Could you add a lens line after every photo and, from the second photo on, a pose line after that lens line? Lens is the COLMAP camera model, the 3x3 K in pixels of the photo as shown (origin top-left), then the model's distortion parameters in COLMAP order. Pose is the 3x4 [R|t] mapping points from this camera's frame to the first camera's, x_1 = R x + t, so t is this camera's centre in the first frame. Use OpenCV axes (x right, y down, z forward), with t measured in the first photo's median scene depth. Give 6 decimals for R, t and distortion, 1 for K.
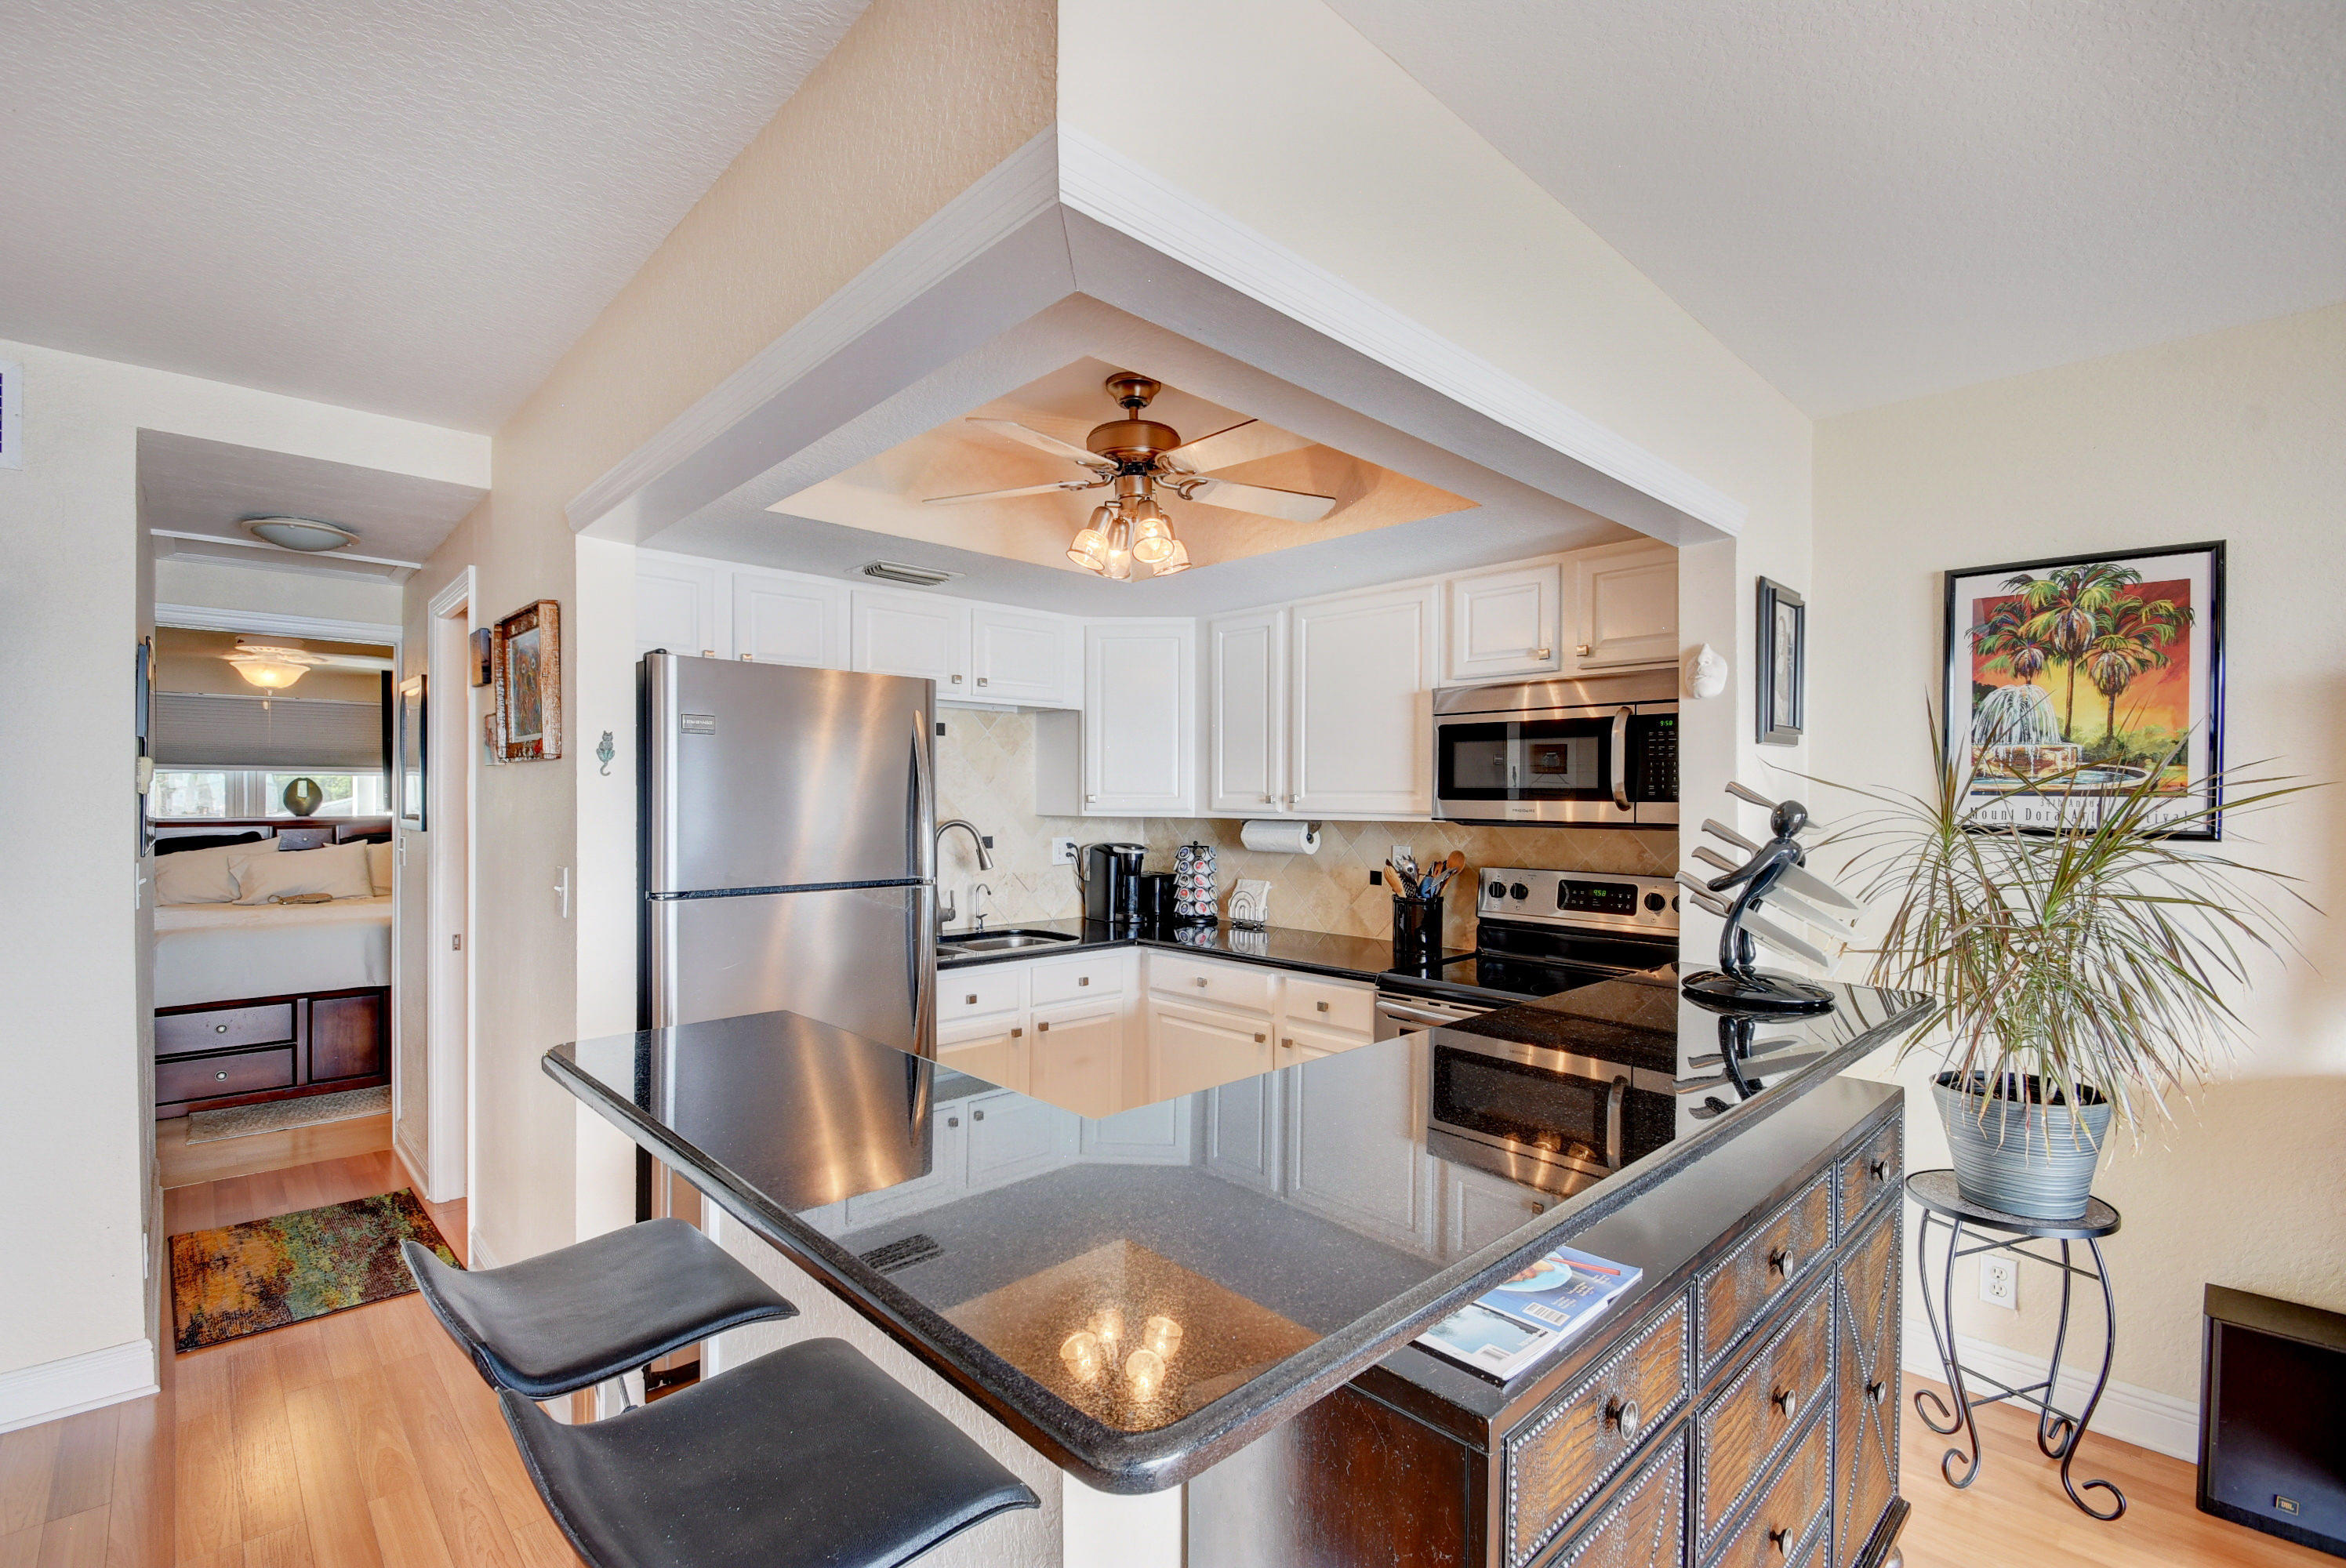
lens RADIAL K [[1033.9, 0, 1121.3], [0, 1033.9, 791.6], [0, 0, 1]] dist [-0.000100, -0.008689]
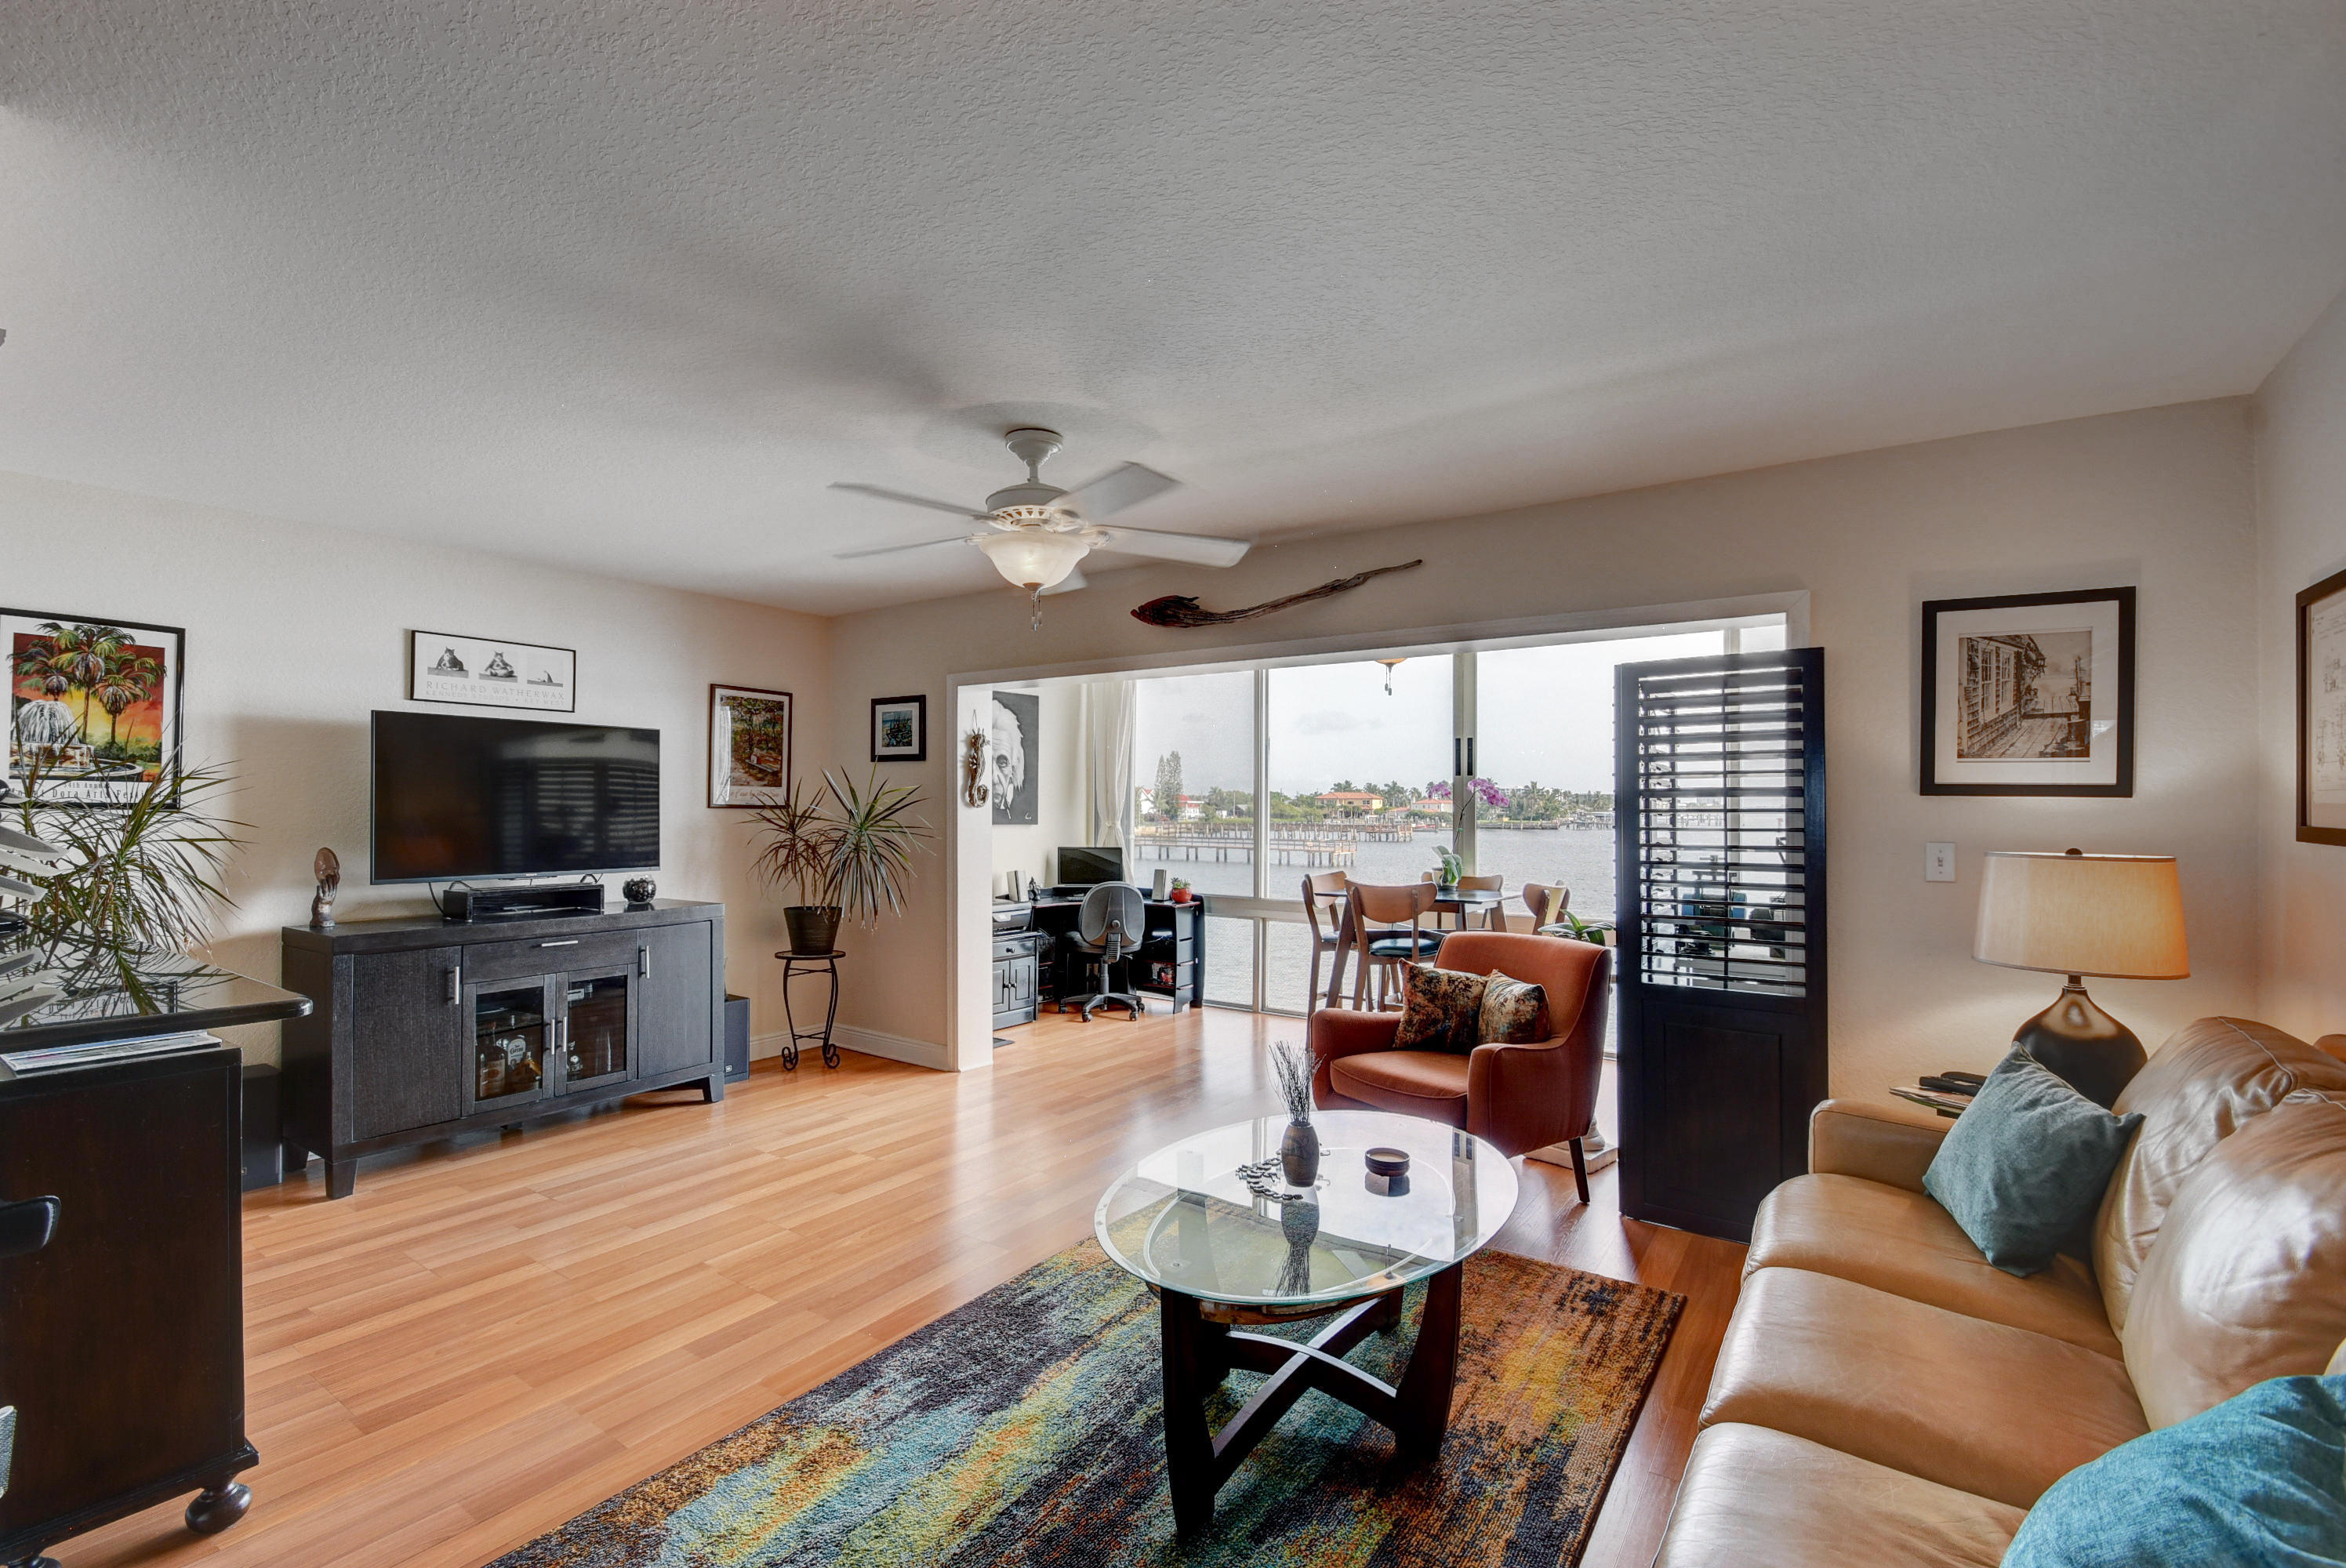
lens RADIAL K [[1033.9, 0, 1138.3], [0, 1033.9, 797.8], [0, 0, 1]] dist [-0.000100, -0.008689]
pose [[-0.221821, 0.002877, 0.975083, -0.635569], [-0.009625, 0.999940, -0.005140, 0.016698], [-0.975040, -0.010526, -0.221780, -0.107145]]
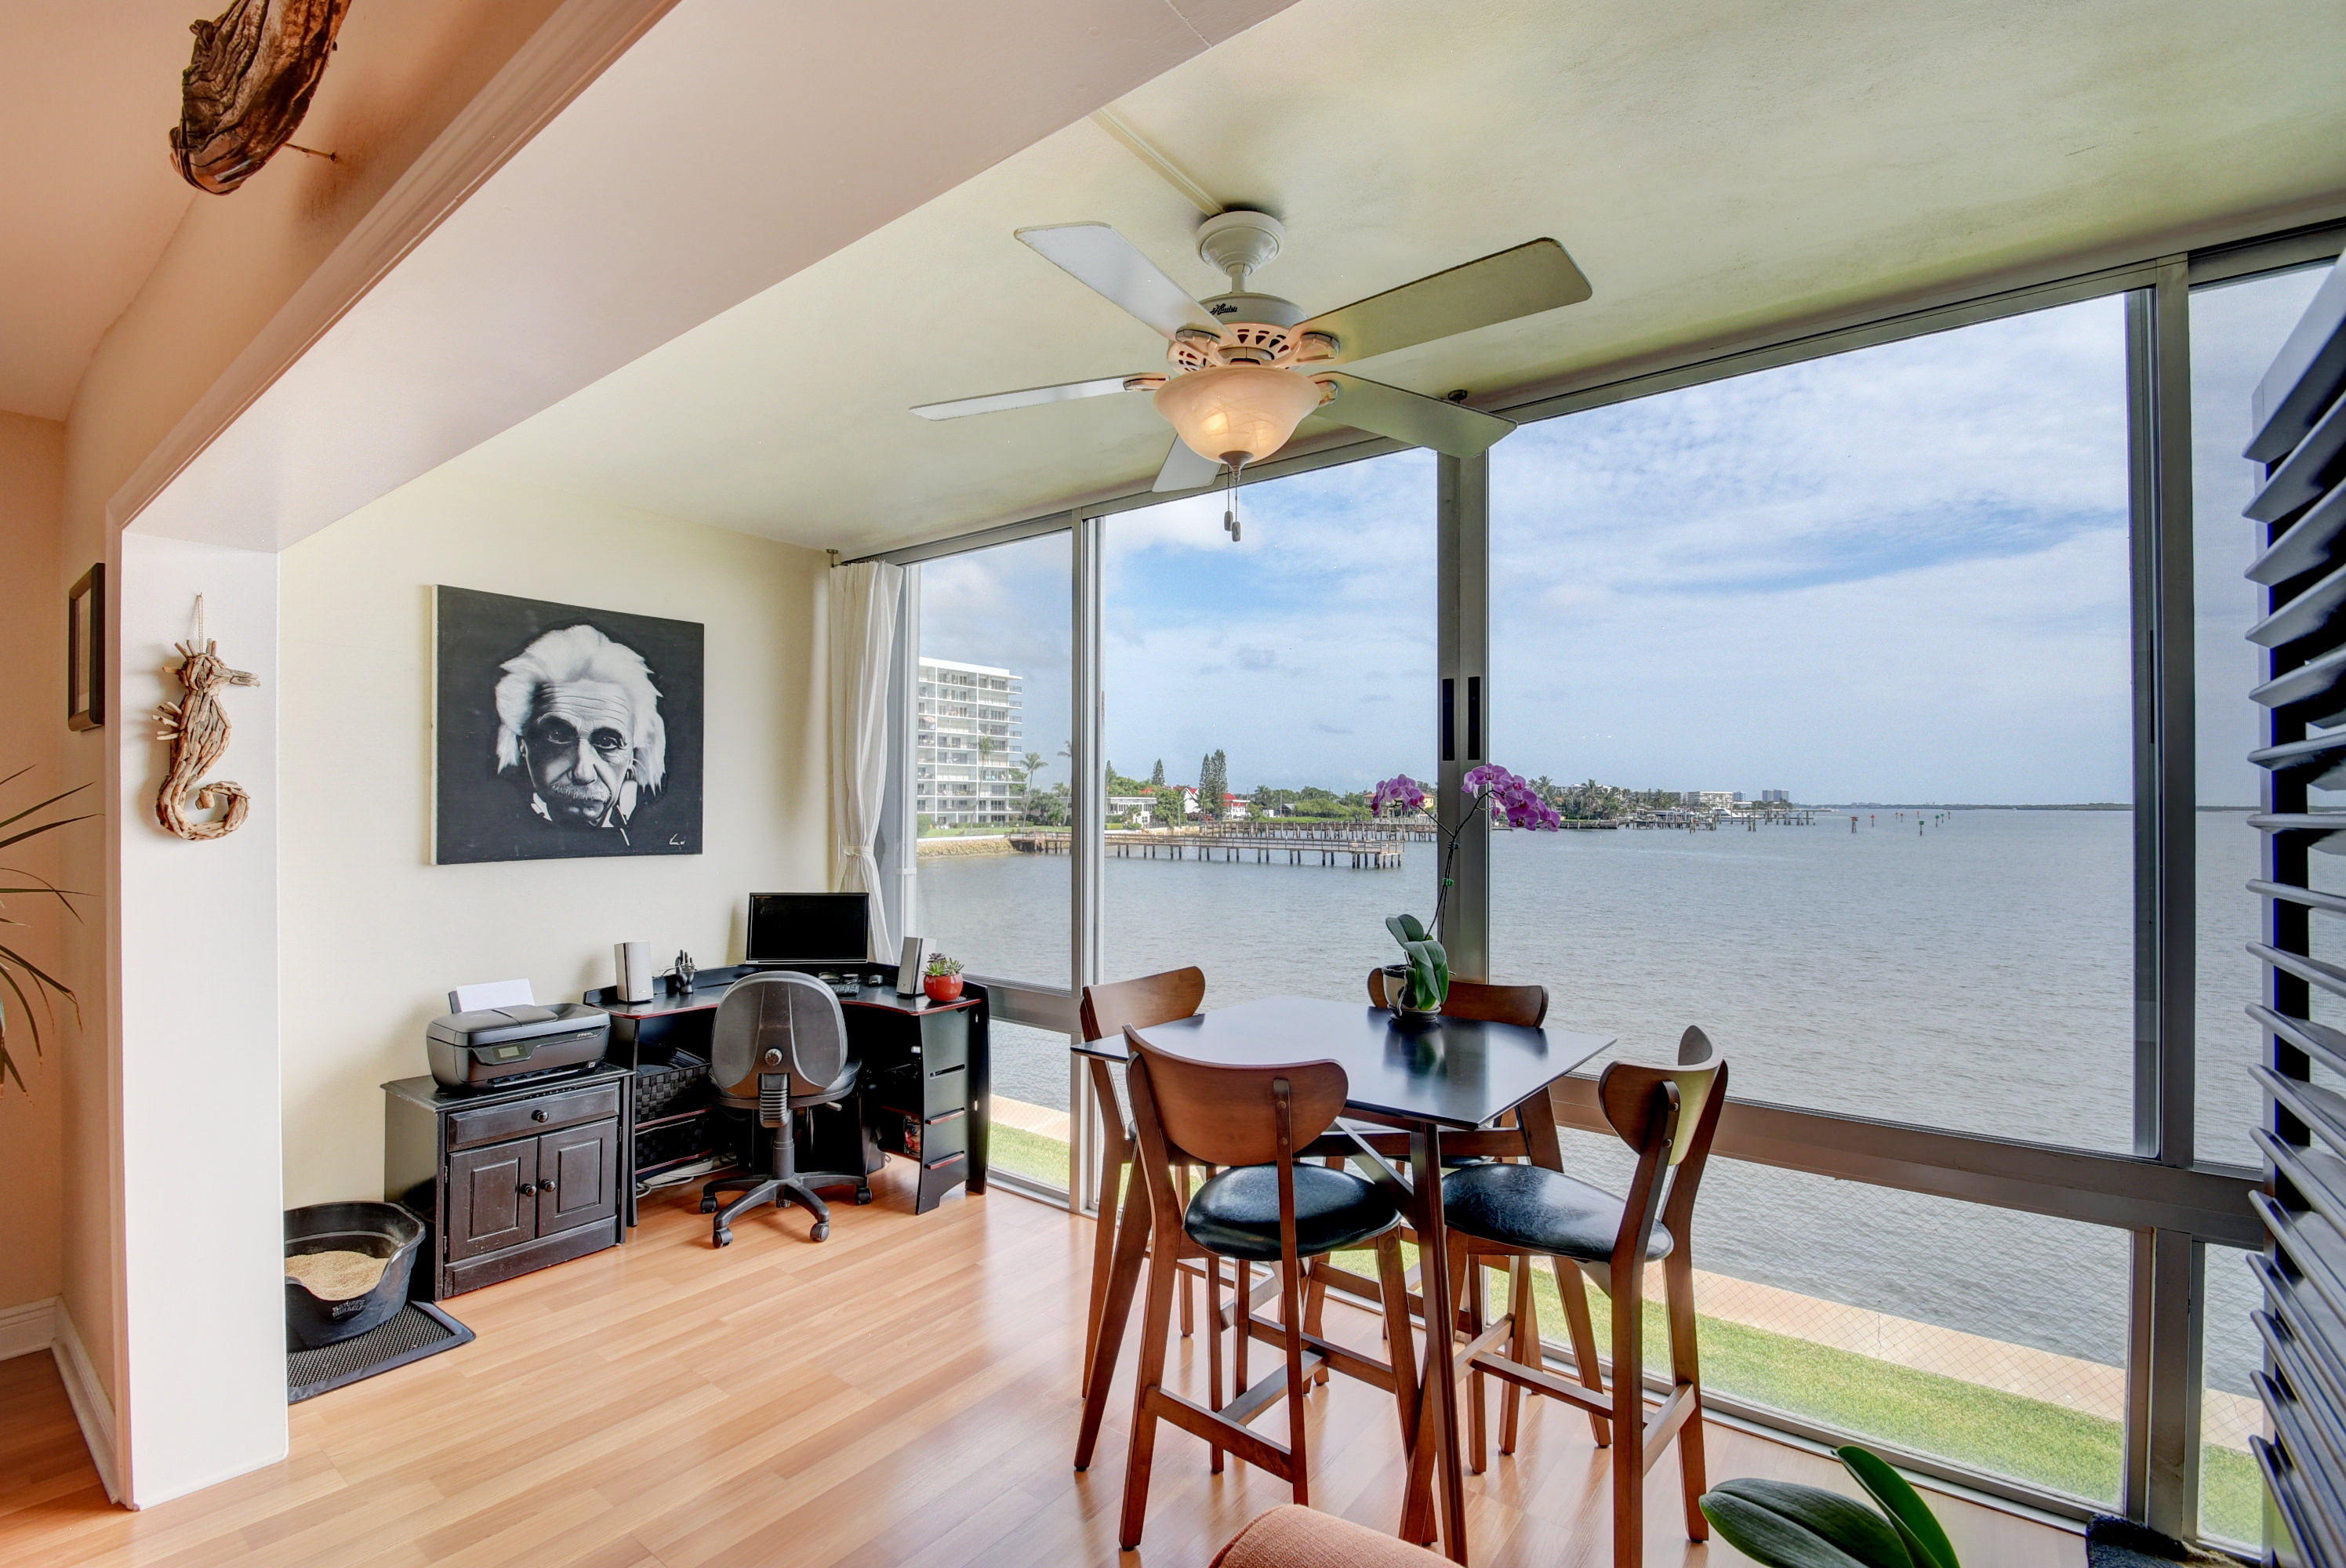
lens RADIAL K [[1033.9, 0, 1138.8], [0, 1033.9, 796.4], [0, 0, 1]] dist [-0.000100, -0.008689]
pose [[-0.175527, 0.003705, 0.984468, 0.336971], [-0.007849, 0.999956, -0.005163, -0.003677], [-0.984443, -0.008633, -0.175490, -0.732227]]
